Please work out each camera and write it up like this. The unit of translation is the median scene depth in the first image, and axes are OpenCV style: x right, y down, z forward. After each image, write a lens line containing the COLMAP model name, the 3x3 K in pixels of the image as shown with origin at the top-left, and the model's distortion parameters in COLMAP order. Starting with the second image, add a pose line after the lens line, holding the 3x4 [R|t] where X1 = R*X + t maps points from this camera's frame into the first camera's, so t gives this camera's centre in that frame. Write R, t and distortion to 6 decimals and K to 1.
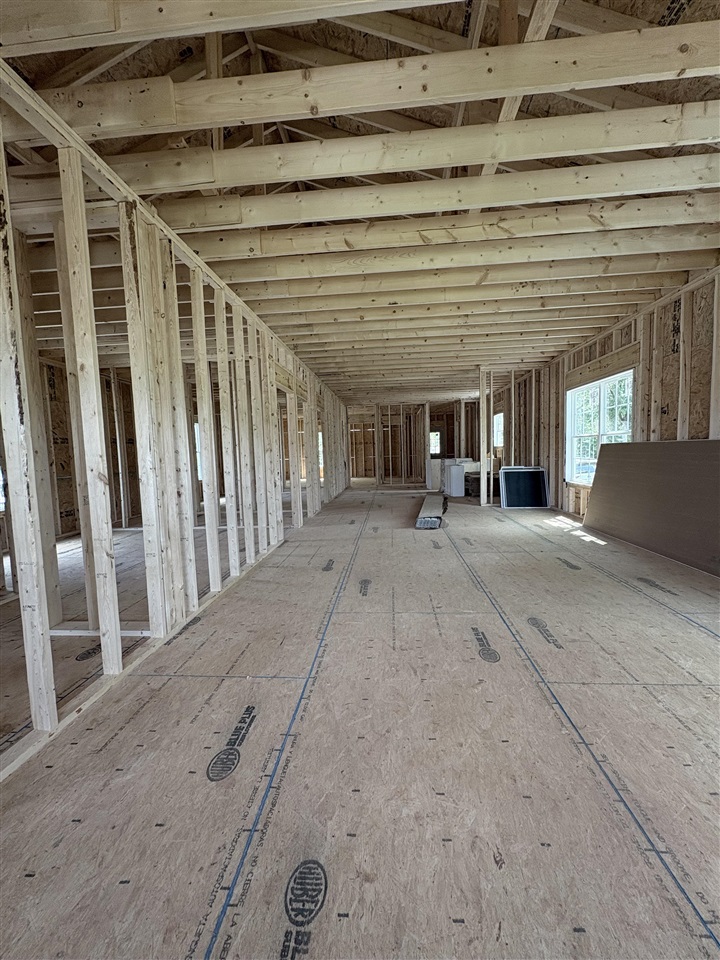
lens RADIAL K [[385.3, 0, 362.1], [0, 385.3, 476.5], [0, 0, 1]] dist [0.002355, 0.000326]
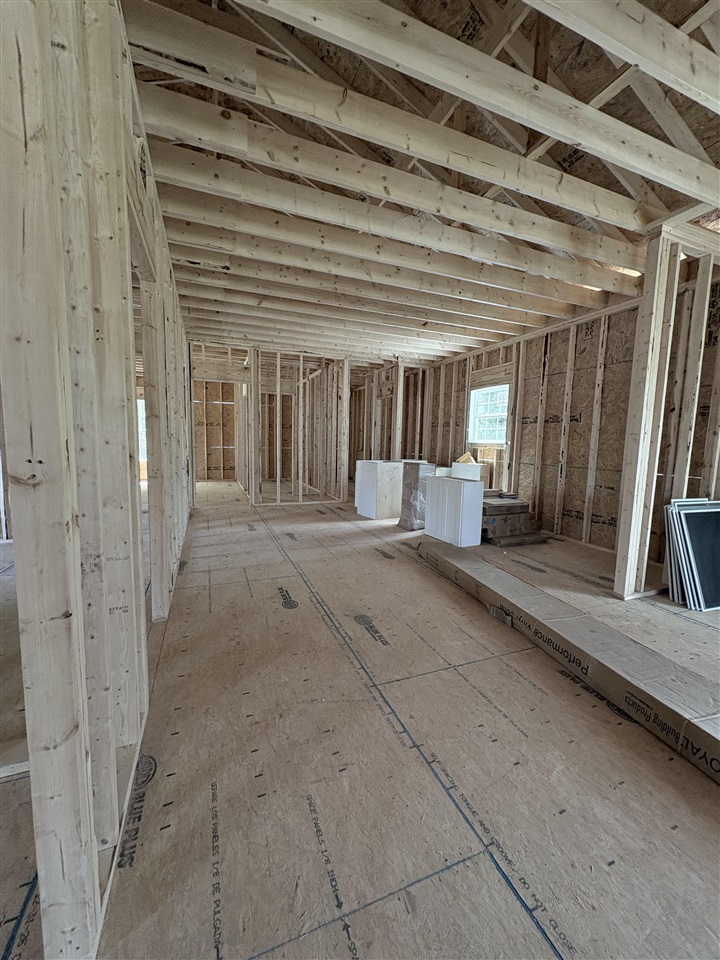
lens RADIAL K [[385.3, 0, 362.1], [0, 385.3, 476.5], [0, 0, 1]] dist [0.002355, 0.000326]
pose [[0.889661, 0.039627, 0.454899, -0.285356], [-0.052120, 0.998529, 0.014949, -0.098669], [-0.453637, -0.037009, 0.890418, 2.085754]]
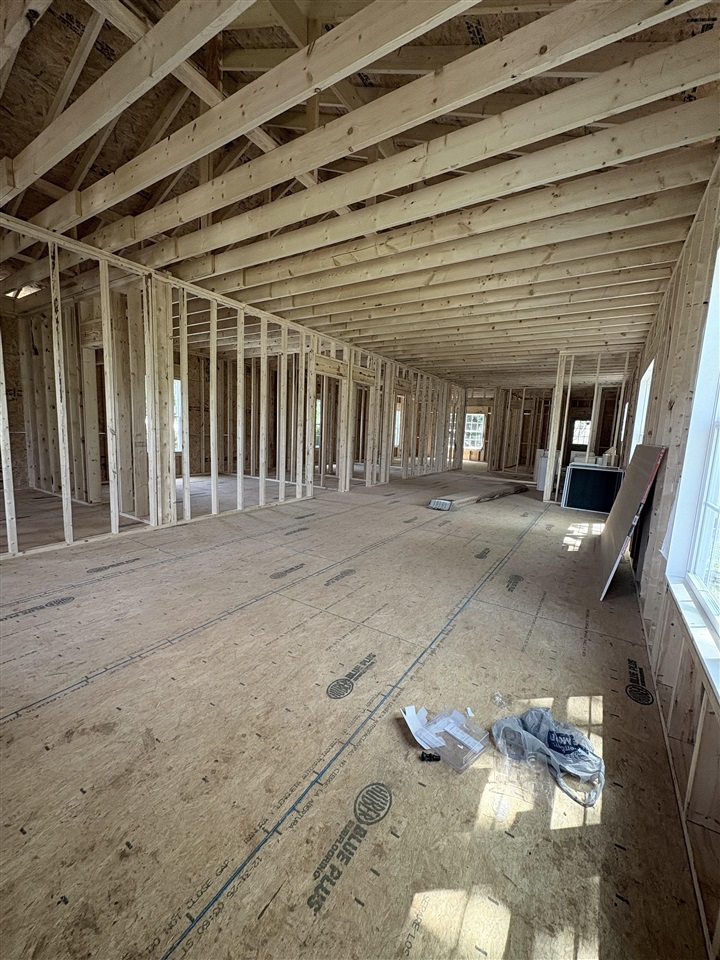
lens RADIAL K [[382.7, 0, 360.0], [0, 382.7, 480.0], [0, 0, 1]] dist [0.000431, 0.000242]
pose [[0.878688, 0.132561, -0.458623, 0.908484], [-0.101639, 0.990596, 0.091590, -0.041362], [0.466452, -0.033865, 0.883898, -0.086249]]
